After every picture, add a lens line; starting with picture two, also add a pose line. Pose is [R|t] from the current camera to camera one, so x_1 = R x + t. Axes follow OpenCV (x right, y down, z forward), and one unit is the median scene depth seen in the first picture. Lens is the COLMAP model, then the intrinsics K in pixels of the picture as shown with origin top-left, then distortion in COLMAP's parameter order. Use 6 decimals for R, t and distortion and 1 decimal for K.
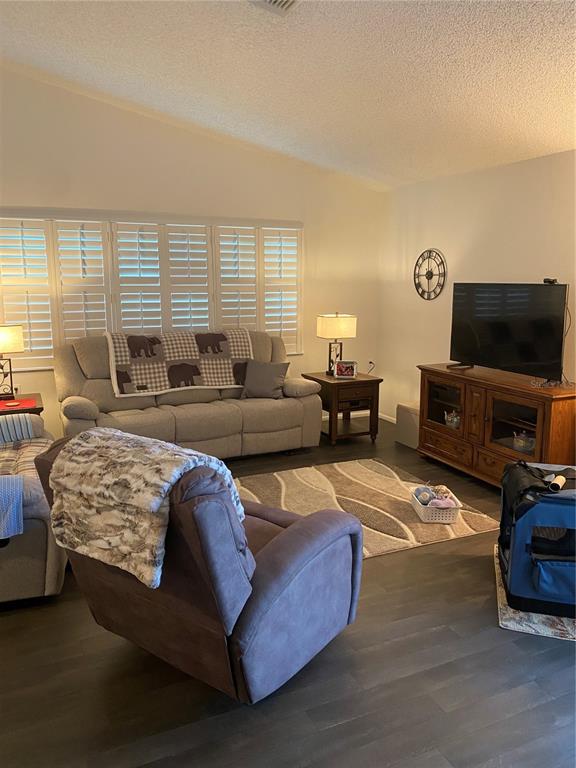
lens RADIAL K [[580.7, 0, 288.9], [0, 580.7, 388.0], [0, 0, 1]] dist [0.044799, -0.033702]
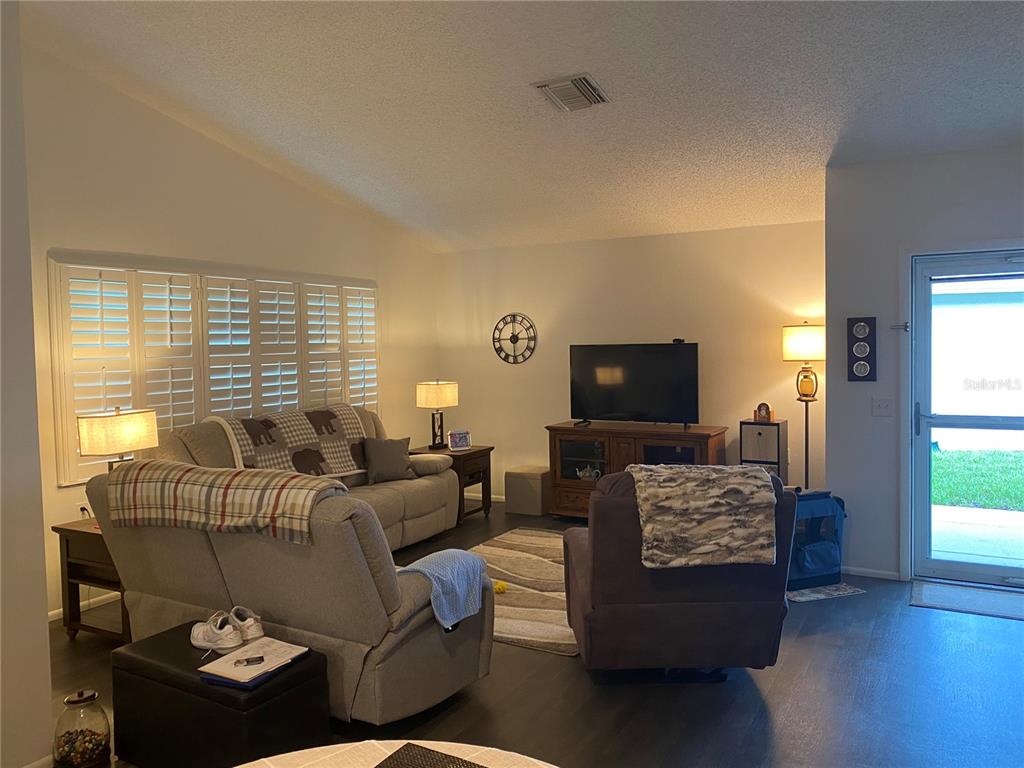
lens RADIAL K [[774.3, 0, 518.9], [0, 774.3, 377.2], [0, 0, 1]] dist [0.044799, -0.033702]
pose [[0.799754, -0.040657, 0.598949, -0.567618], [0.130231, 0.985695, -0.106983, 0.013059], [-0.586032, 0.163561, 0.793608, -0.041049]]
